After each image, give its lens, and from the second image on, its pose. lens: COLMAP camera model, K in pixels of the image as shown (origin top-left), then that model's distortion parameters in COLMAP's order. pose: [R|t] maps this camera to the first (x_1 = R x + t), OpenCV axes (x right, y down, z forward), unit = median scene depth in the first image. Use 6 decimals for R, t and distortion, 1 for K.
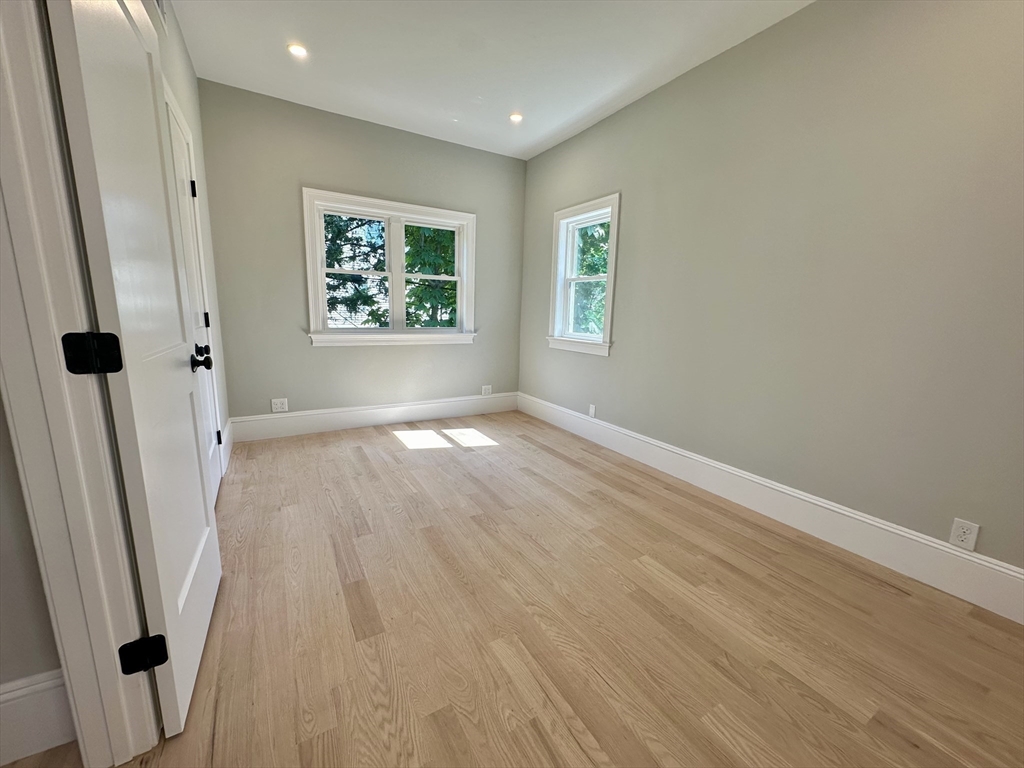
lens RADIAL K [[407.3, 0, 509.9], [0, 407.3, 386.1], [0, 0, 1]] dist [-0.002574, 0.000155]
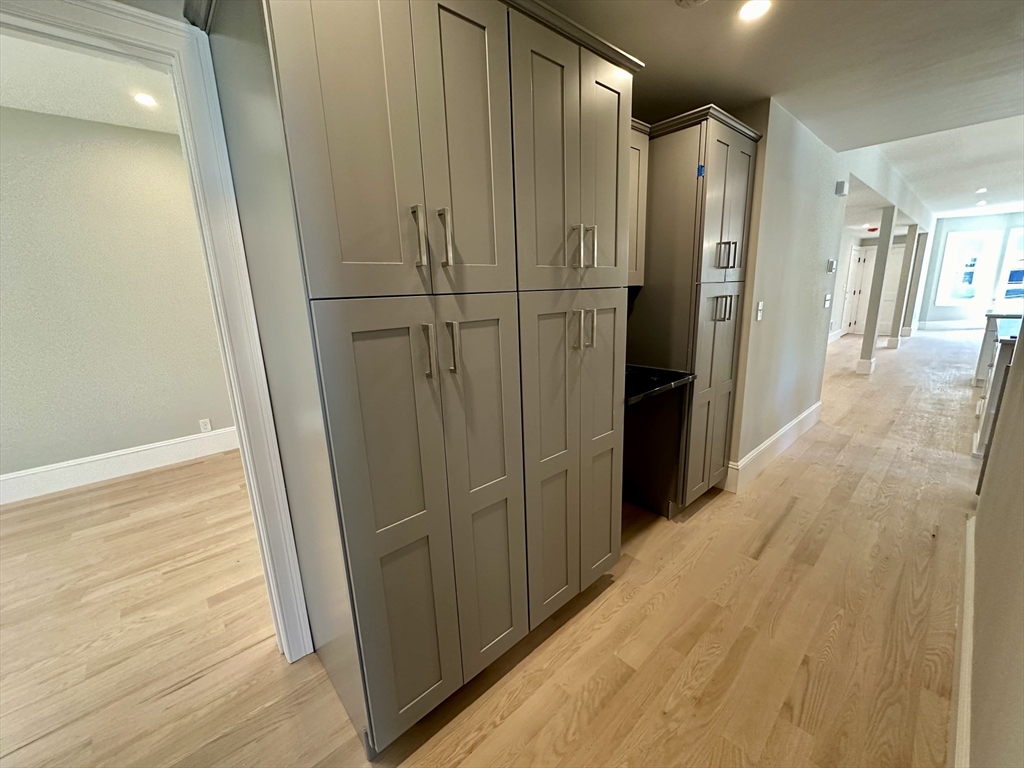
lens RADIAL K [[407.3, 0, 510.7], [0, 407.3, 382.3], [0, 0, 1]] dist [-0.002574, 0.000155]
pose [[-0.208402, -0.230340, 0.950533, -0.916755], [0.212670, 0.937945, 0.273917, -0.076460], [-0.954641, 0.259235, -0.146483, -0.223768]]
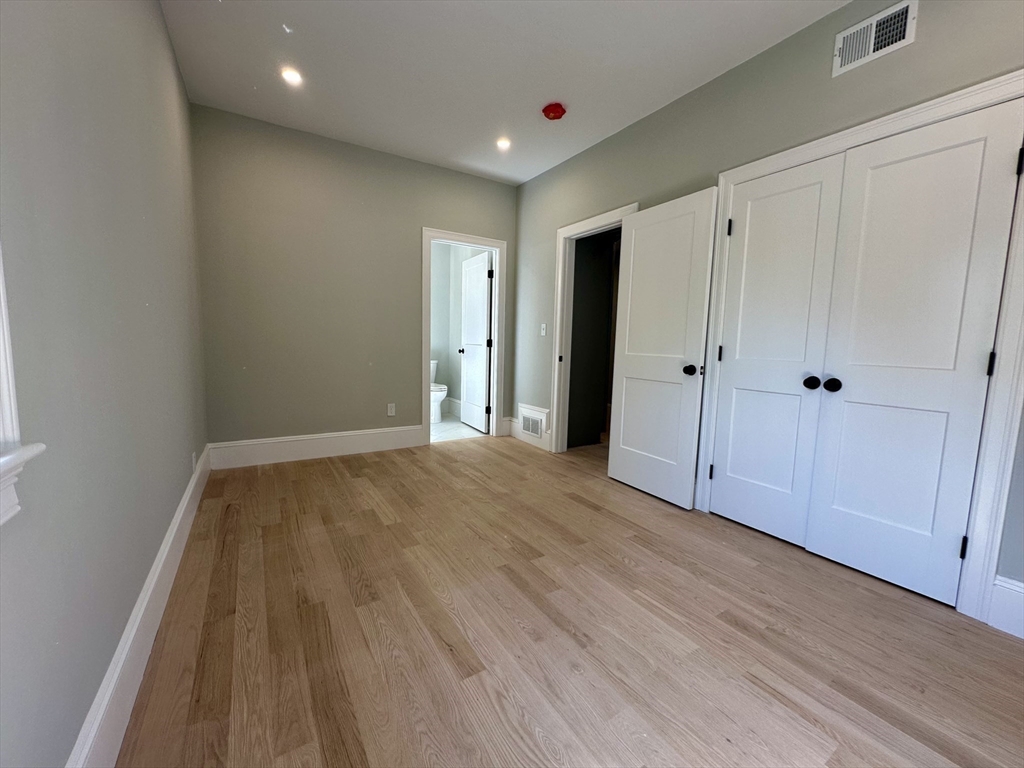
lens RADIAL K [[407.3, 0, 512.3], [0, 407.3, 383.5], [0, 0, 1]] dist [-0.002574, 0.000155]
pose [[-0.997783, -0.048007, -0.046081, 0.032652], [-0.059298, 0.955701, 0.288306, -0.300427], [0.030199, 0.290399, -0.956429, 1.752256]]
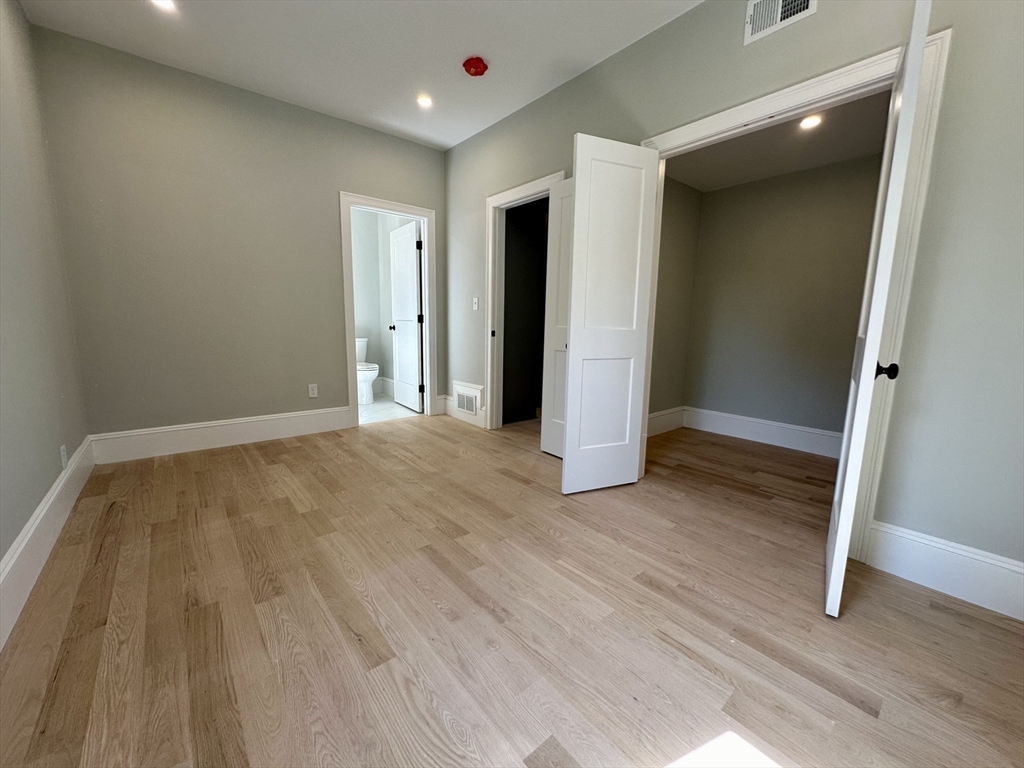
lens RADIAL K [[407.3, 0, 512.4], [0, 407.3, 383.2], [0, 0, 1]] dist [-0.002574, 0.000155]
pose [[-0.983884, -0.018312, -0.177870, -0.026857], [-0.076627, 0.941952, 0.326888, -0.279657], [0.161559, 0.335249, -0.928174, 1.725549]]
